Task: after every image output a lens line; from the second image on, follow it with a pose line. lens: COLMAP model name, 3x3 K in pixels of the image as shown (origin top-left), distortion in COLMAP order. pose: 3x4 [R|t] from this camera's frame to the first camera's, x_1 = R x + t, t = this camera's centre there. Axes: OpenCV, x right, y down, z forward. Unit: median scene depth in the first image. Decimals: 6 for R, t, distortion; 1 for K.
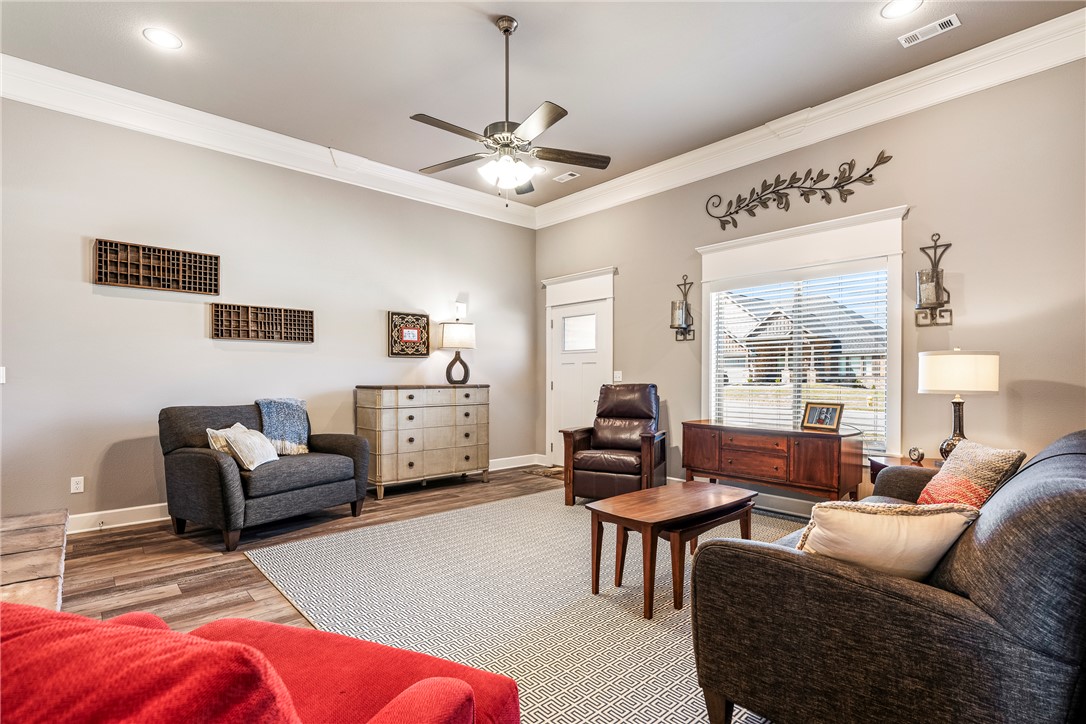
lens RADIAL K [[520.9, 0, 536.2], [0, 520.9, 371.2], [0, 0, 1]] dist [-0.004072, -0.000157]
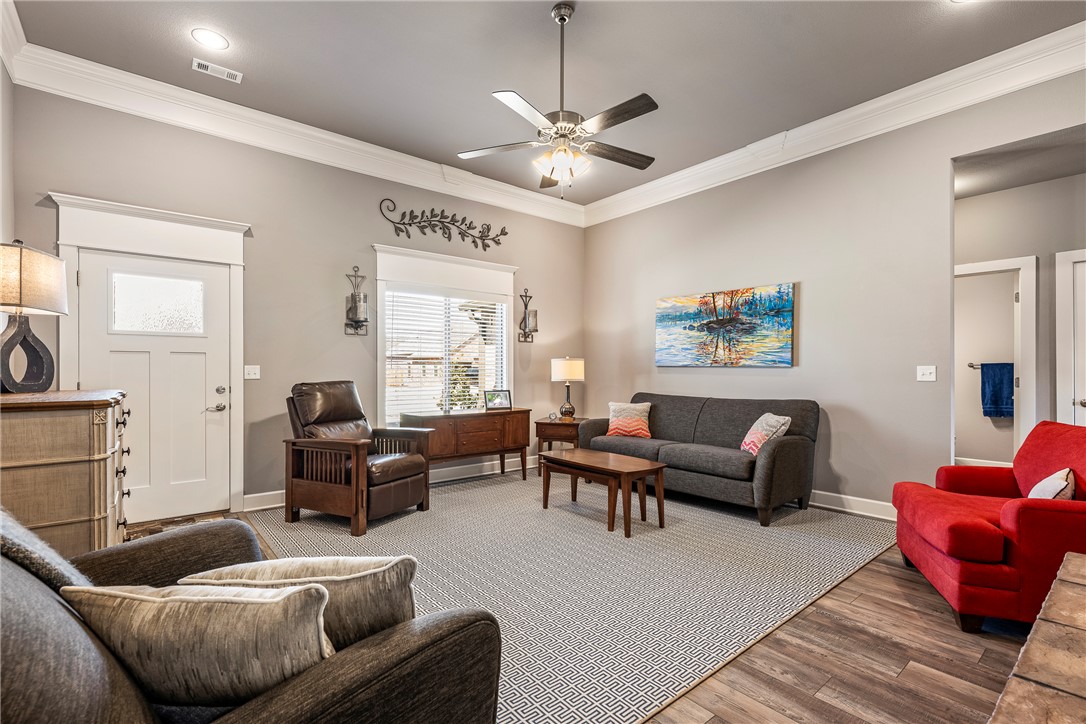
lens RADIAL K [[479.5, 0, 501.0], [0, 479.5, 369.6], [0, 0, 1]] dist [-0.002110, -0.000818]
pose [[0.076049, 0.001378, 0.997103, -0.654707], [-0.006145, 0.999981, -0.000914, 0.004411], [-0.997085, -0.006057, 0.076056, 0.764539]]
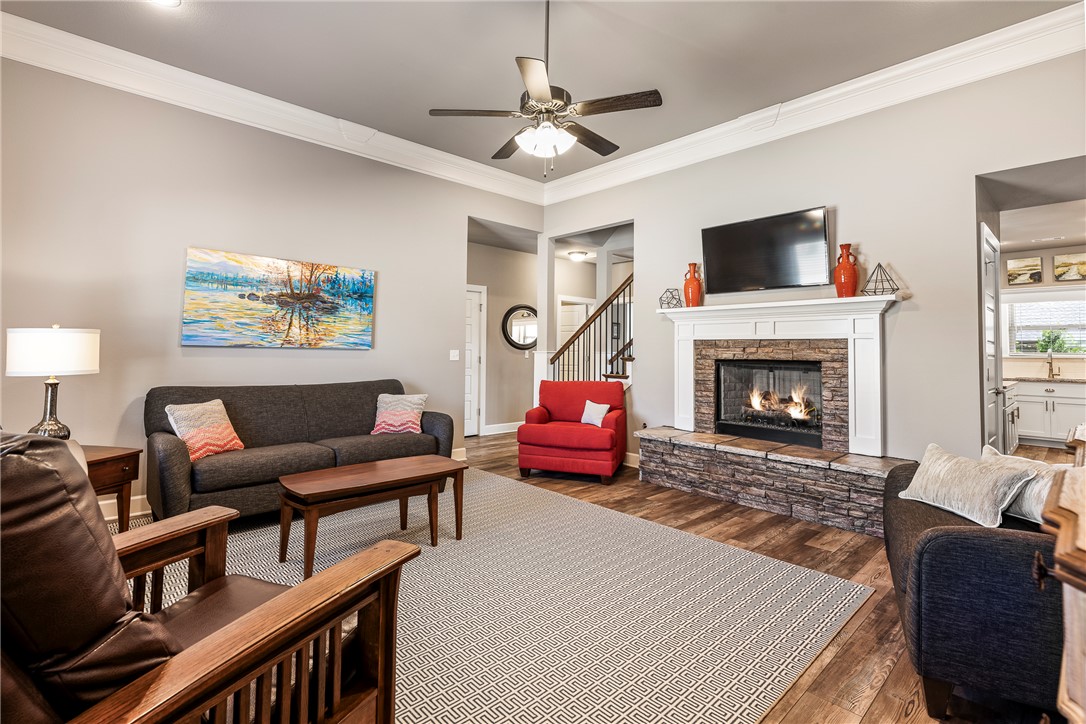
lens RADIAL K [[527.6, 0, 540.8], [0, 527.6, 331.3], [0, 0, 1]] dist [0.004928, 0.000584]
pose [[-0.999225, -0.014202, -0.036699, -0.014082], [-0.012763, 0.999153, -0.039133, -0.004150], [0.037224, -0.038634, -0.998560, 1.361541]]
